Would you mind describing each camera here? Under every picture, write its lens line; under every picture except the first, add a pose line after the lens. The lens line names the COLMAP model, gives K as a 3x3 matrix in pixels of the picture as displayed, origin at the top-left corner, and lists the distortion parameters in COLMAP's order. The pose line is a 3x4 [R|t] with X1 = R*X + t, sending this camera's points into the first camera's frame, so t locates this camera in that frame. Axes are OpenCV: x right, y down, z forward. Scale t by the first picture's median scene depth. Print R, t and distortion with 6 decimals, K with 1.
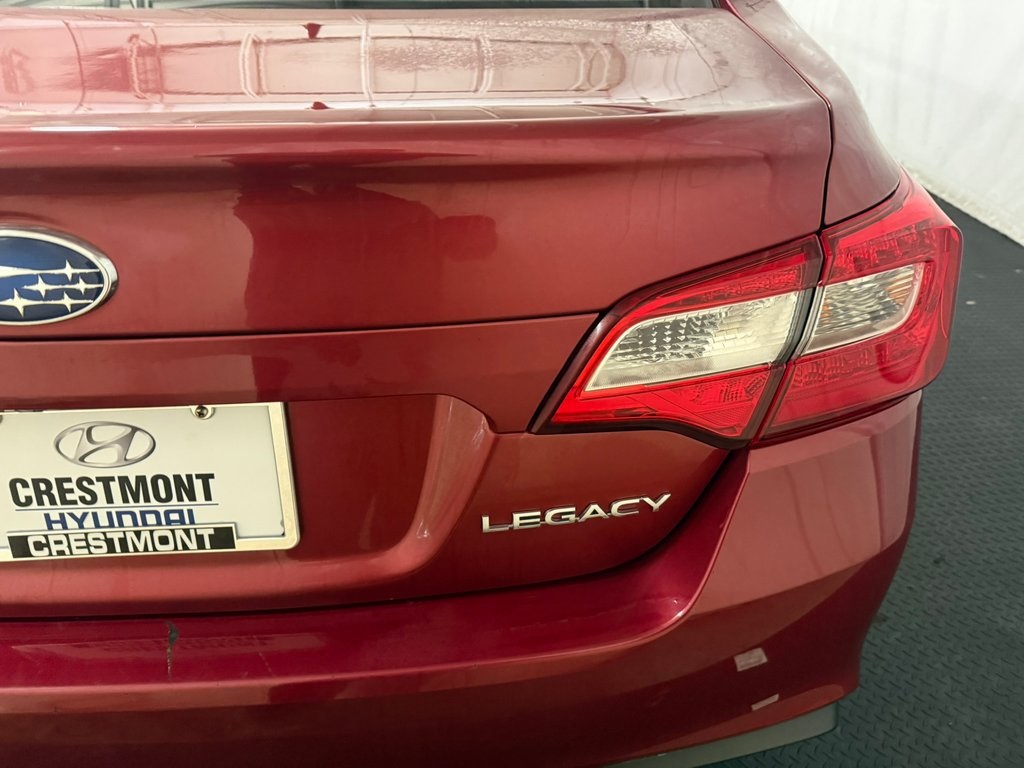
lens RADIAL K [[717.8, 0, 482.6], [0, 717.8, 403.7], [0, 0, 1]] dist [0.055774, -0.055183]
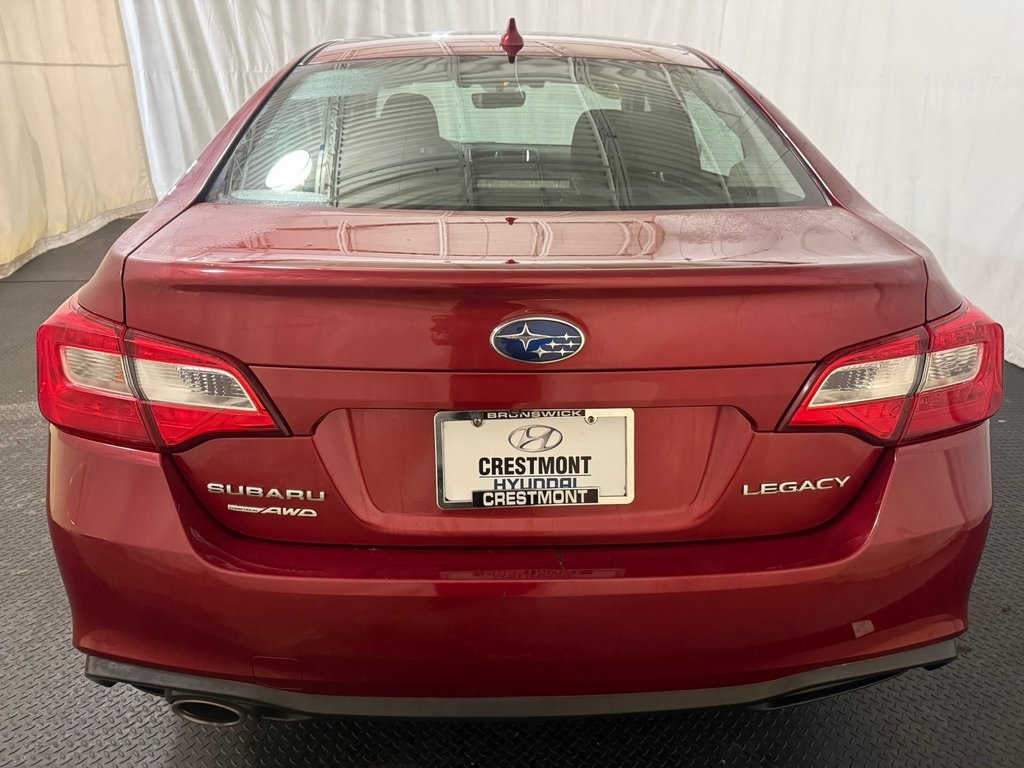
lens RADIAL K [[717.8, 0, 502.6], [0, 717.8, 381.1], [0, 0, 1]] dist [0.055774, -0.055183]
pose [[0.999997, 0.001642, -0.001661, -0.574897], [-0.001959, 0.976791, -0.214184, 0.286968], [0.001271, 0.214187, 0.976792, -0.729996]]
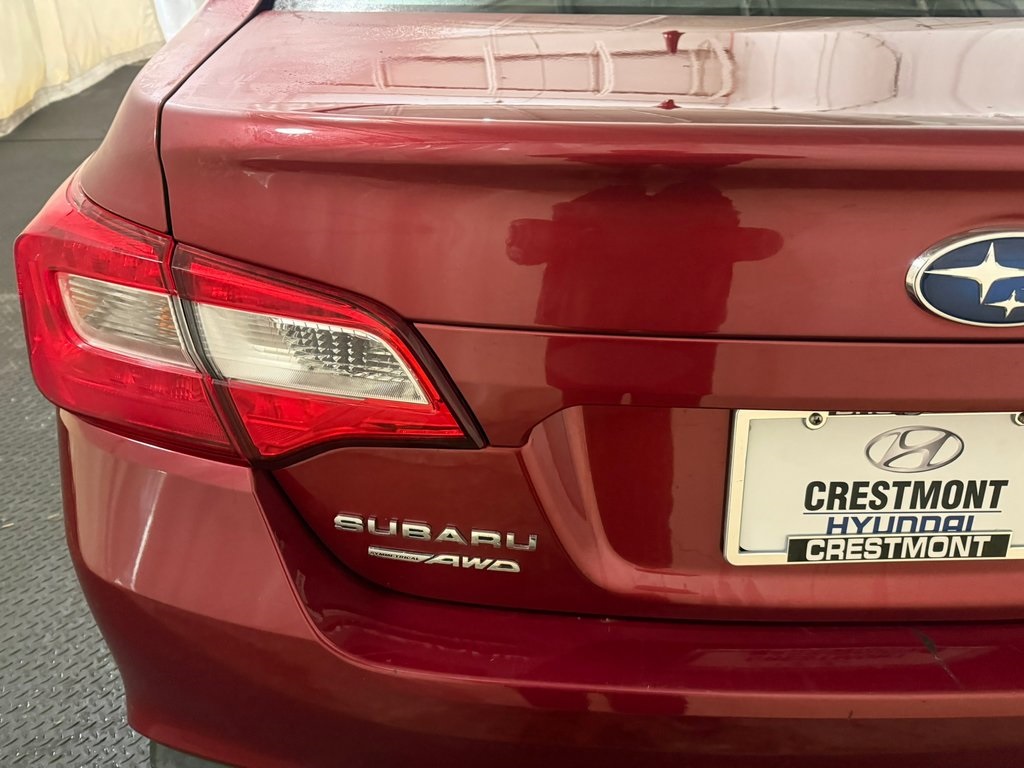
lens RADIAL K [[717.8, 0, 515.2], [0, 717.8, 388.7], [0, 0, 1]] dist [0.055774, -0.055183]
pose [[0.999782, 0.012665, -0.016615, -1.009770], [-0.013062, 0.999626, -0.024007, 0.004436], [0.016304, 0.024219, 0.999574, -0.003680]]
